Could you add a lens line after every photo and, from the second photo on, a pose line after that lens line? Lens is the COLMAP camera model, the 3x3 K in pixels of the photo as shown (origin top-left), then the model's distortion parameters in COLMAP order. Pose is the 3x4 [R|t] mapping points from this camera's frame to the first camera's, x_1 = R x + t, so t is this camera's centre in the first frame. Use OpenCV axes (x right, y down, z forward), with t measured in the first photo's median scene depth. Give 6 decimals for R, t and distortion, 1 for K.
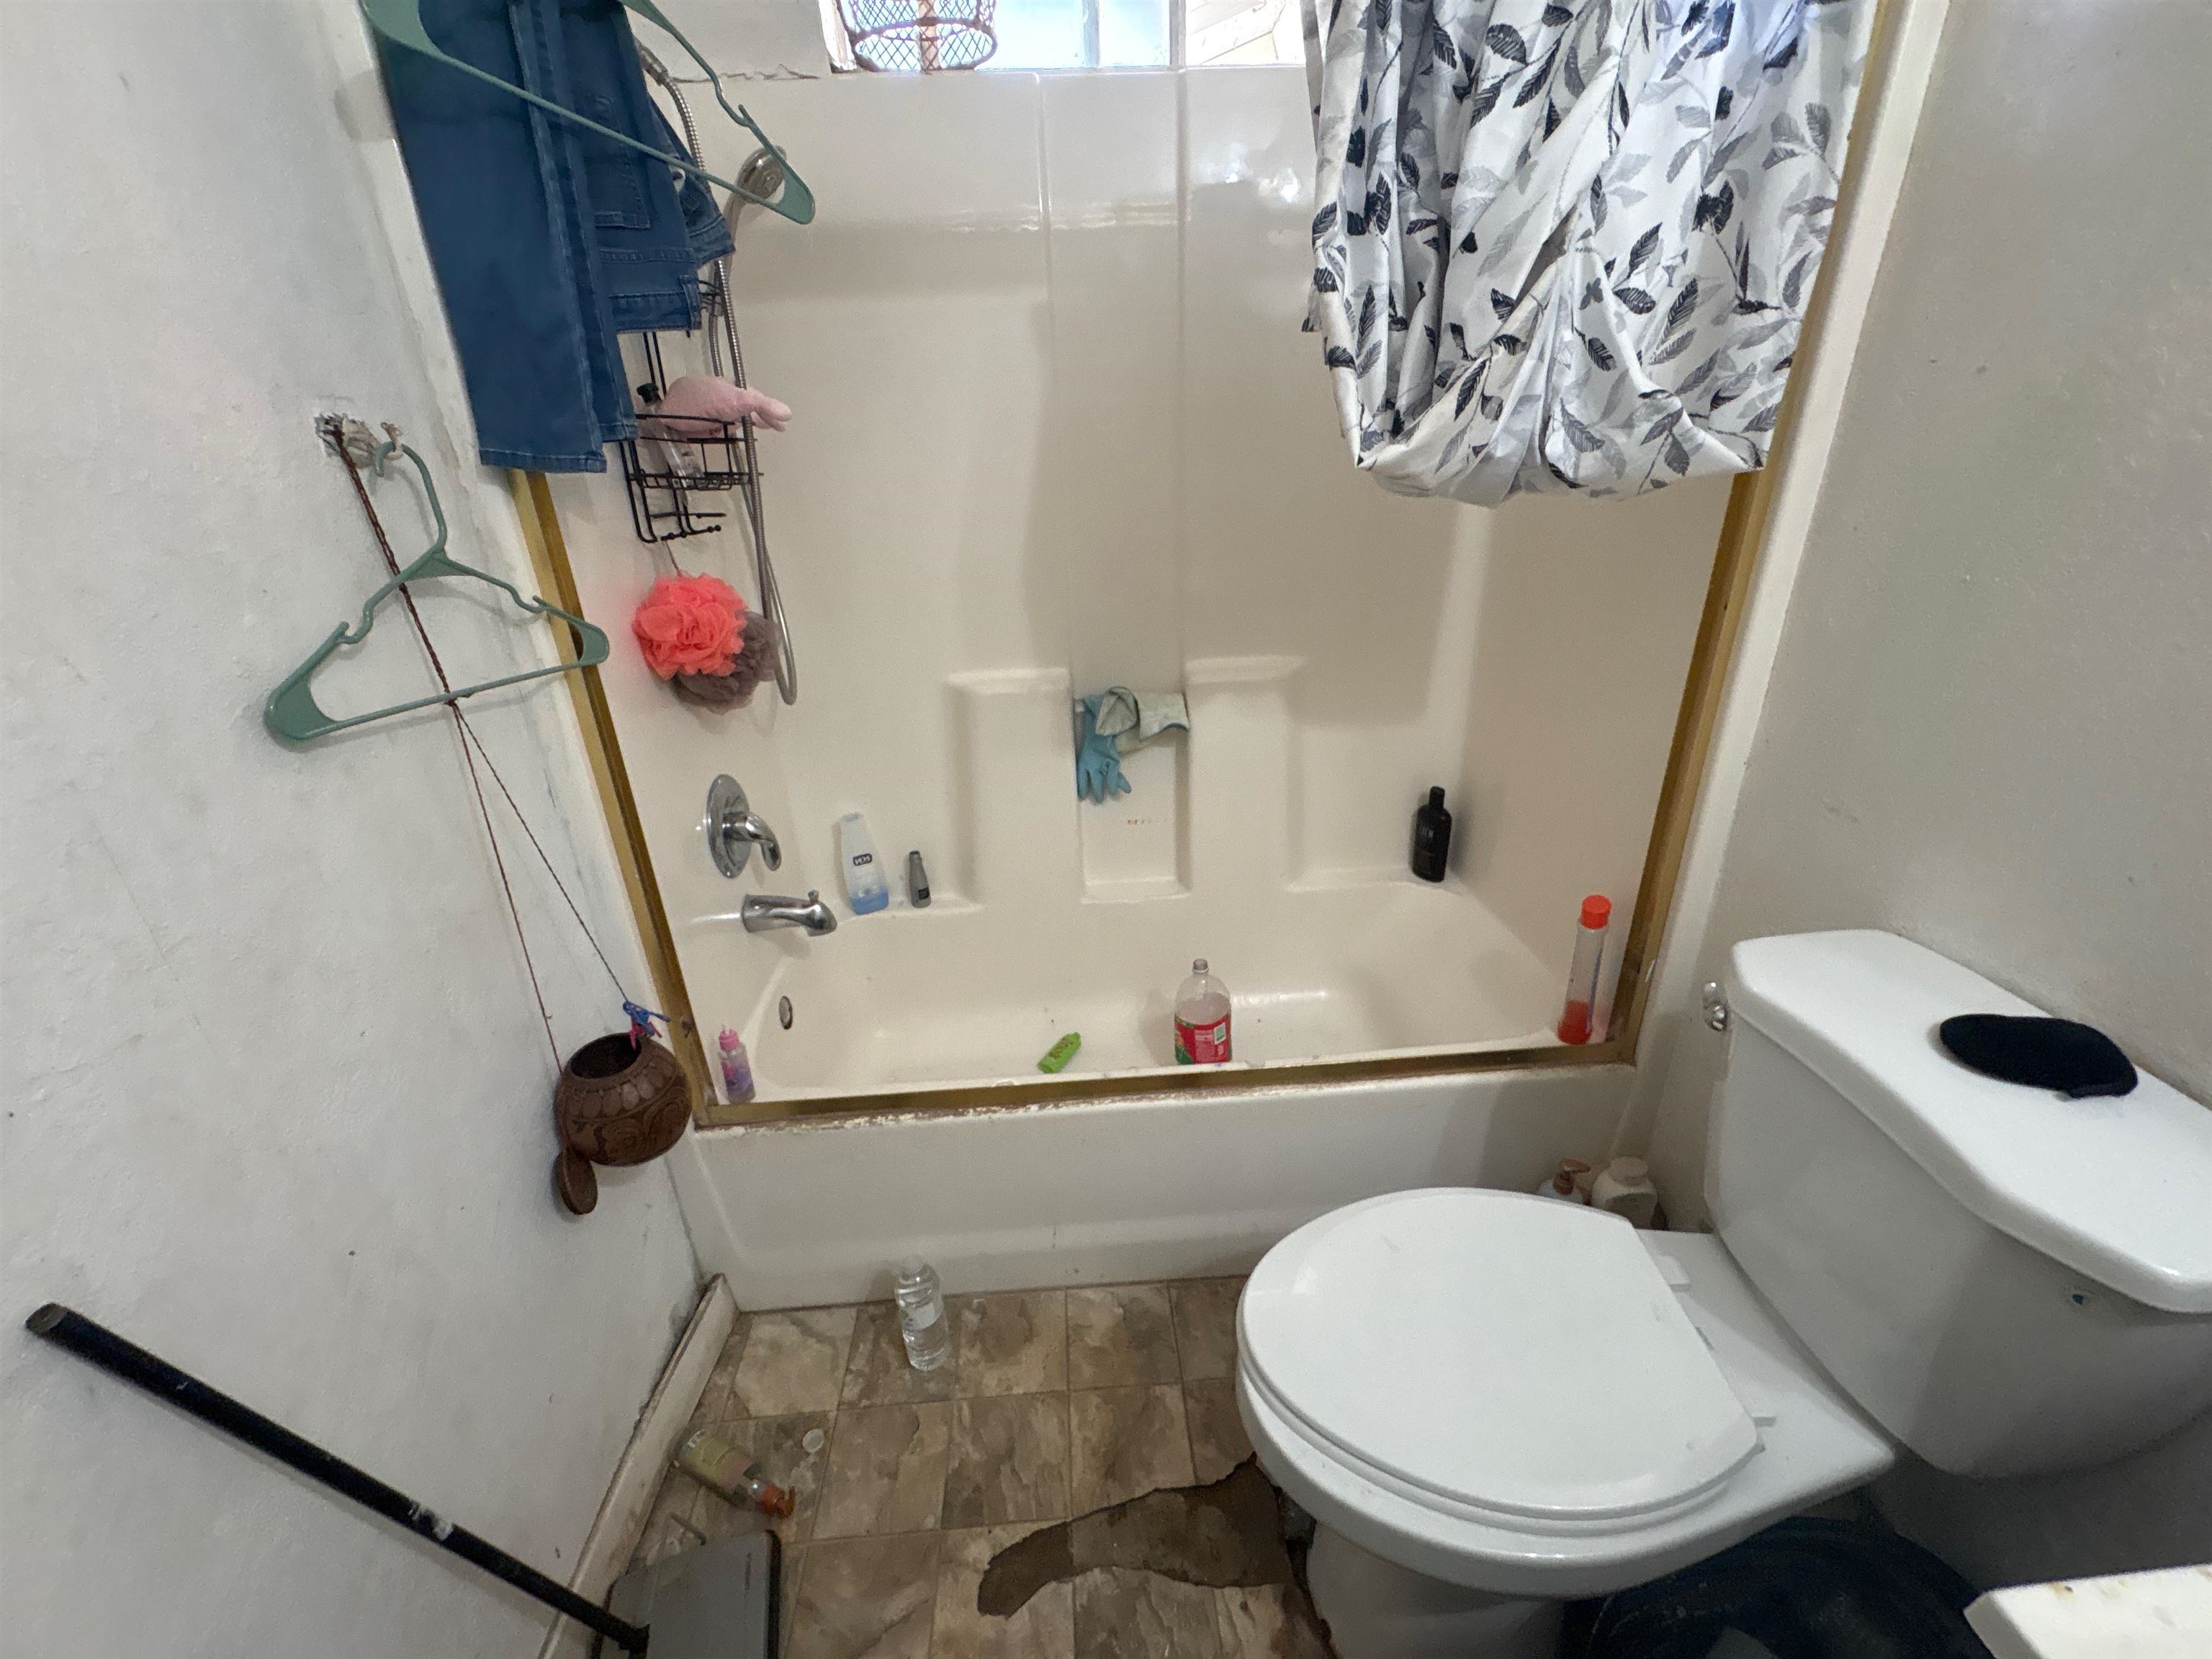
lens RADIAL K [[885.3, 0, 1103.8], [0, 885.3, 834.6], [0, 0, 1]] dist [-0.005615, 0.001236]
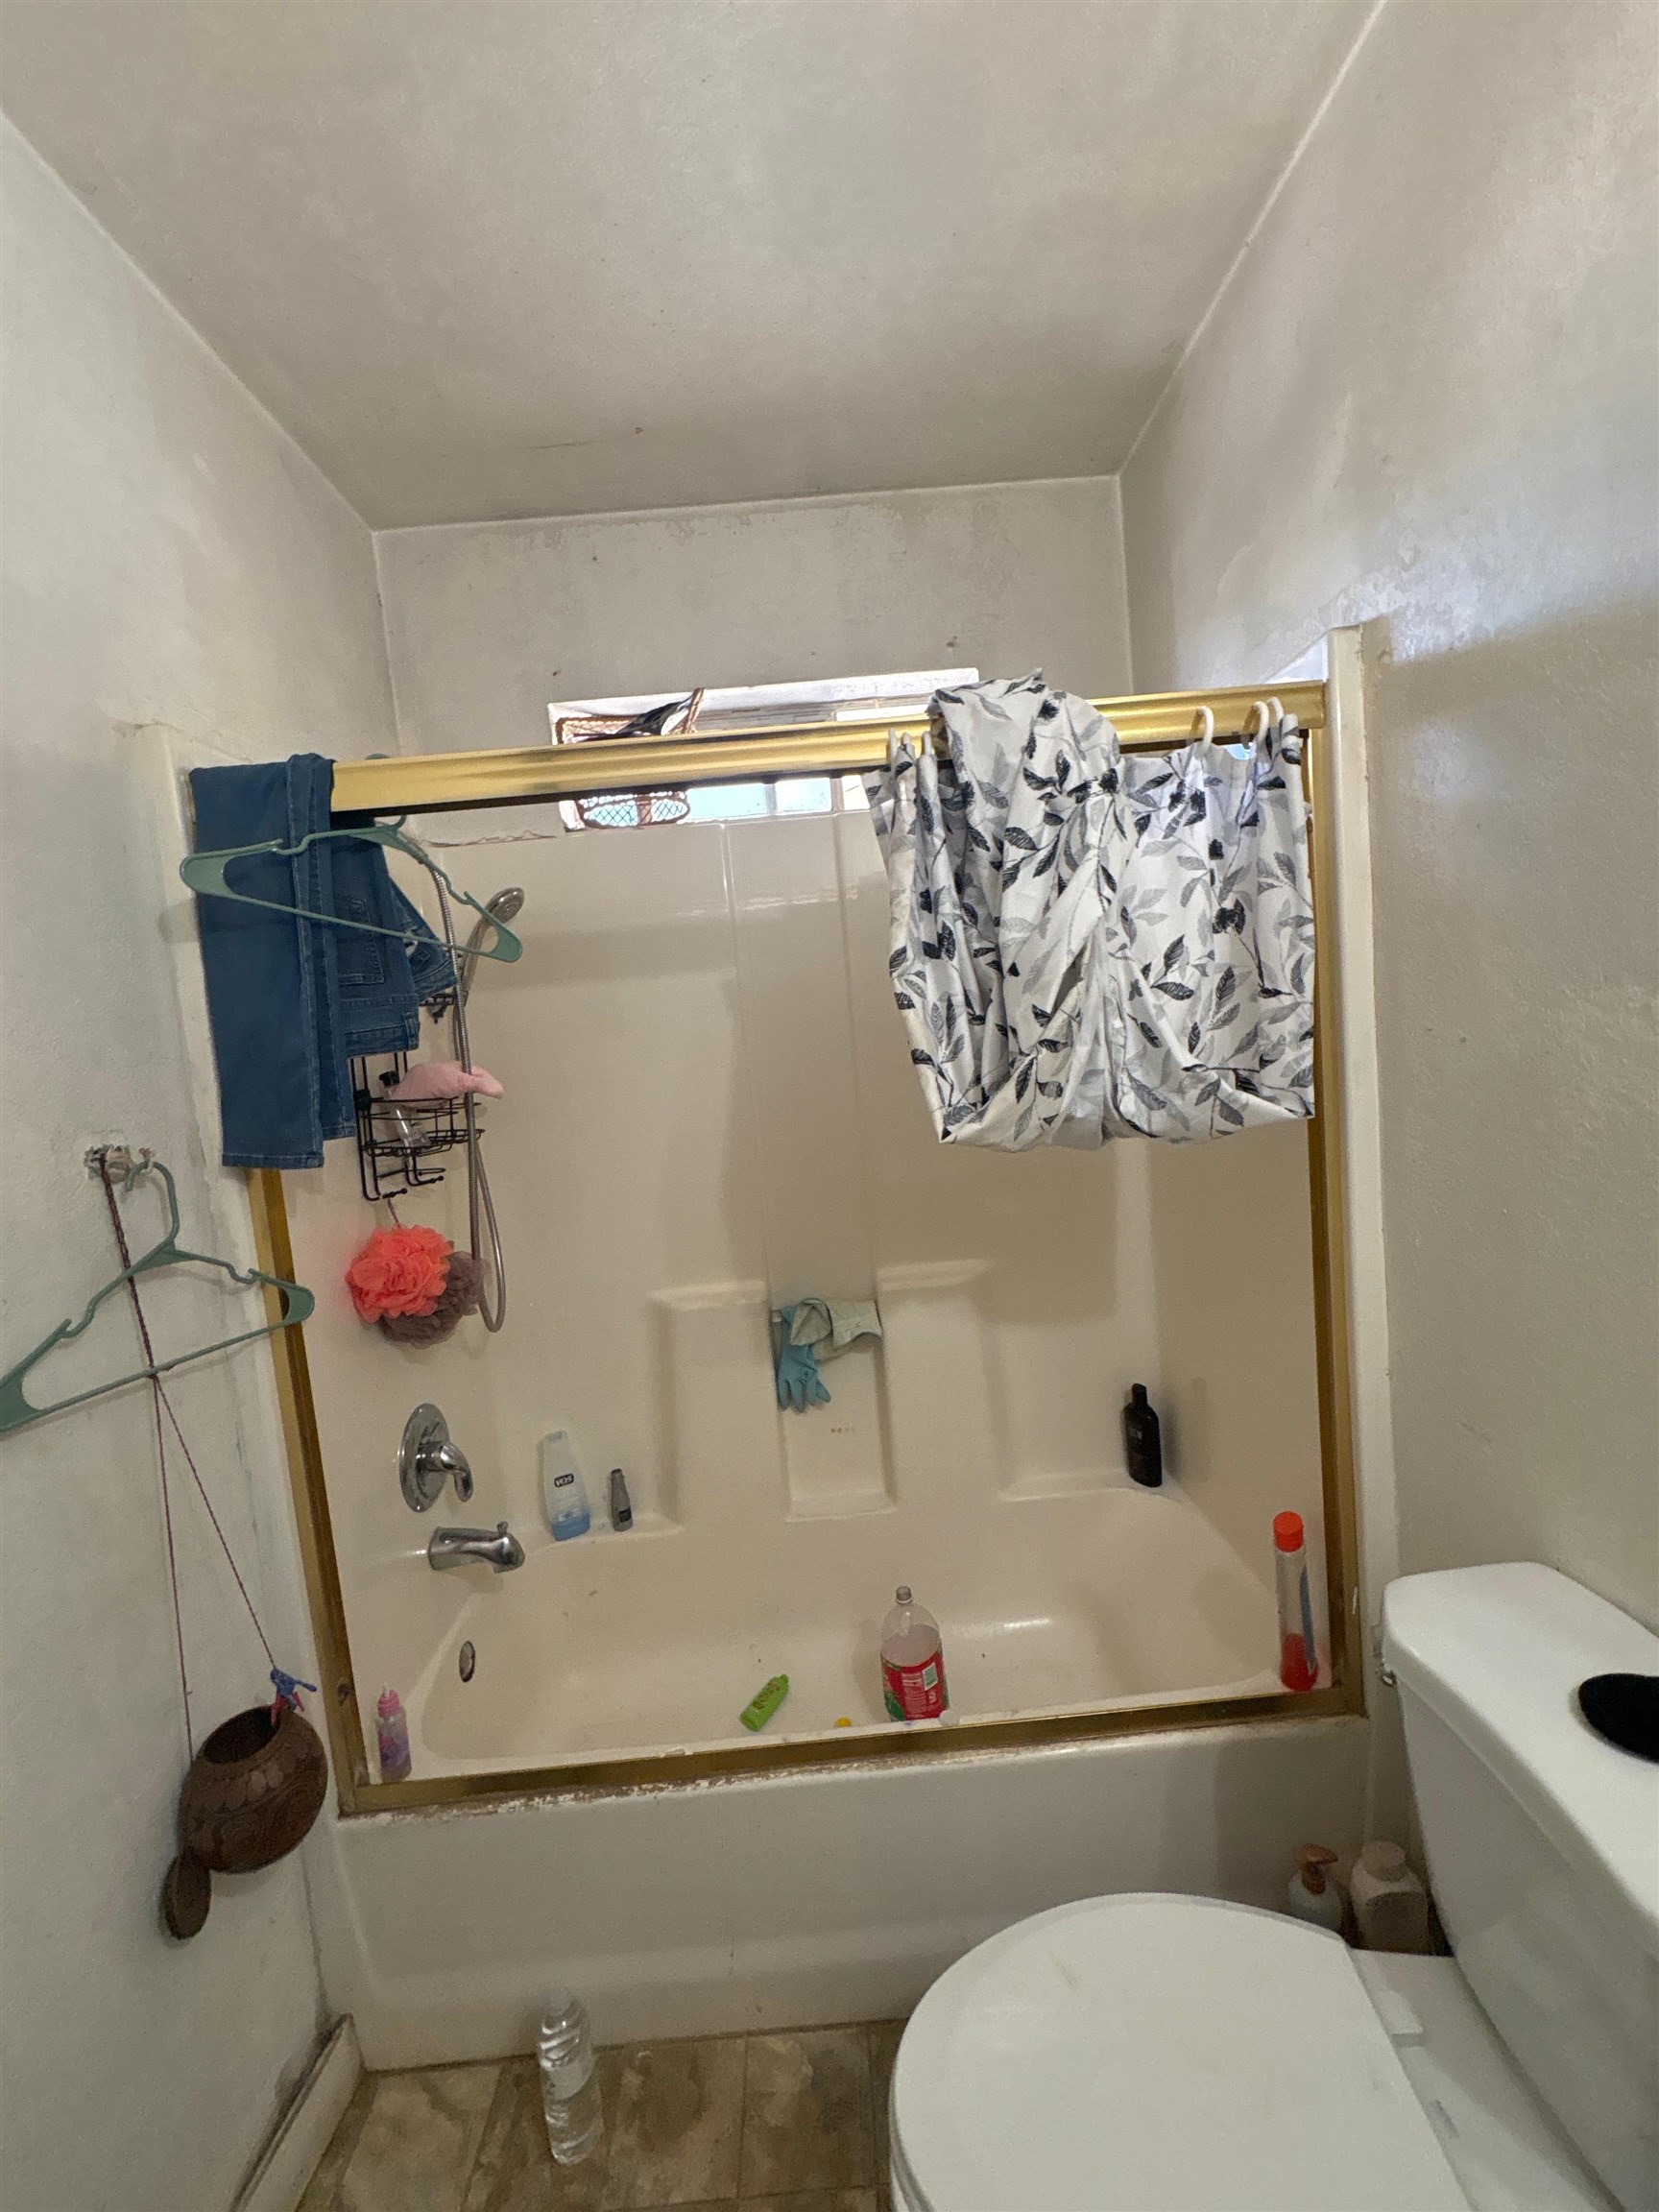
lens RADIAL K [[885.3, 0, 829.5], [0, 885.3, 1106.0], [0, 0, 1]] dist [-0.005615, 0.001236]
pose [[0.998123, -0.046542, -0.039814, 0.121635], [0.031177, 0.945611, -0.323803, -0.056004], [0.052719, 0.321954, 0.945286, -0.085235]]
